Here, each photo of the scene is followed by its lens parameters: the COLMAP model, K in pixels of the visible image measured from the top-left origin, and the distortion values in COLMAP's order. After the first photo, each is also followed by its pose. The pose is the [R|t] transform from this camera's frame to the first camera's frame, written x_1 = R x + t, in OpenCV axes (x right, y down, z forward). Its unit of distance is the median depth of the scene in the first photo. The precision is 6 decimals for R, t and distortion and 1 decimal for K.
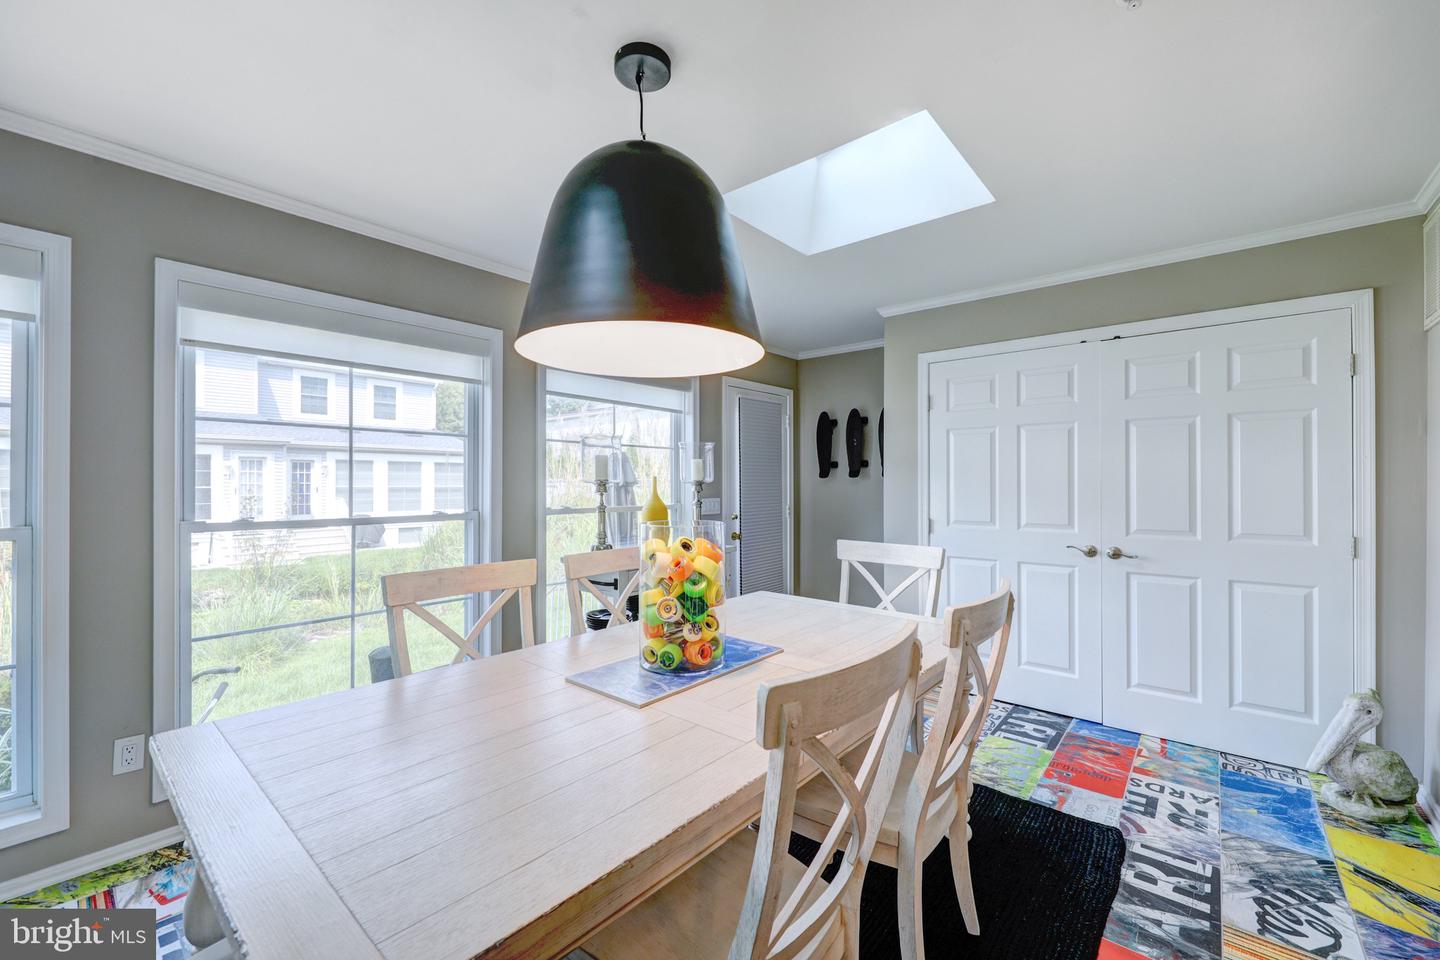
lens RADIAL K [[593.6, 0, 720.0], [0, 593.6, 480.0], [0, 0, 1]] dist [0.000407, -0.000102]
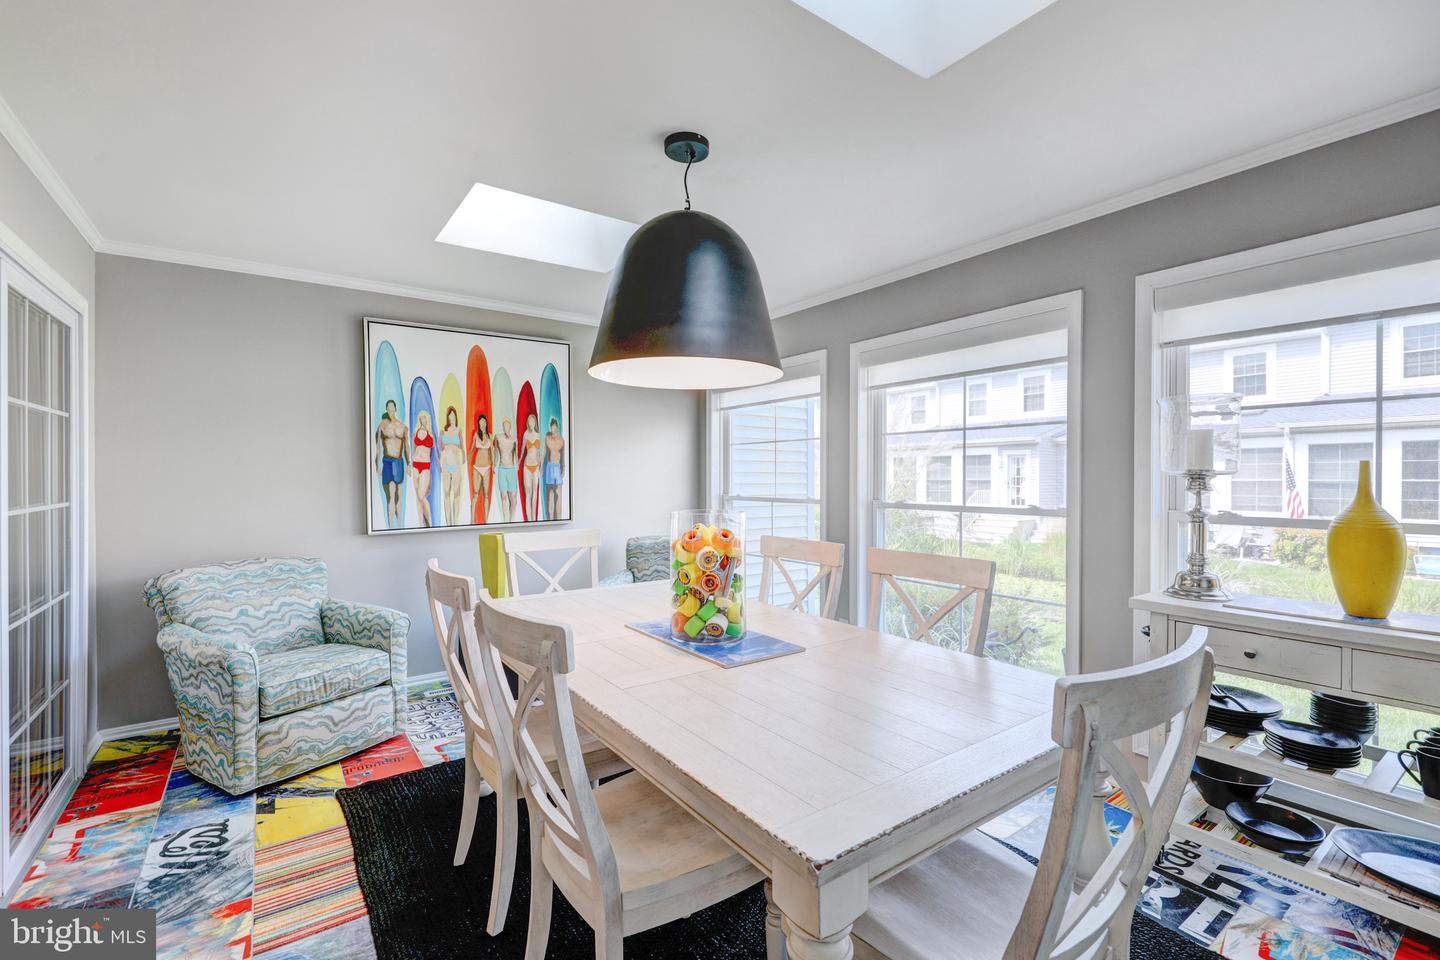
lens RADIAL K [[624.5, 0, 720.0], [0, 624.5, 480.0], [0, 0, 1]] dist [0.013683, -0.000186]
pose [[-0.235432, 0.009313, -0.971846, 0.986889], [0.009938, 0.999925, 0.007175, 0.000631], [0.971840, -0.007969, -0.235507, 1.179936]]
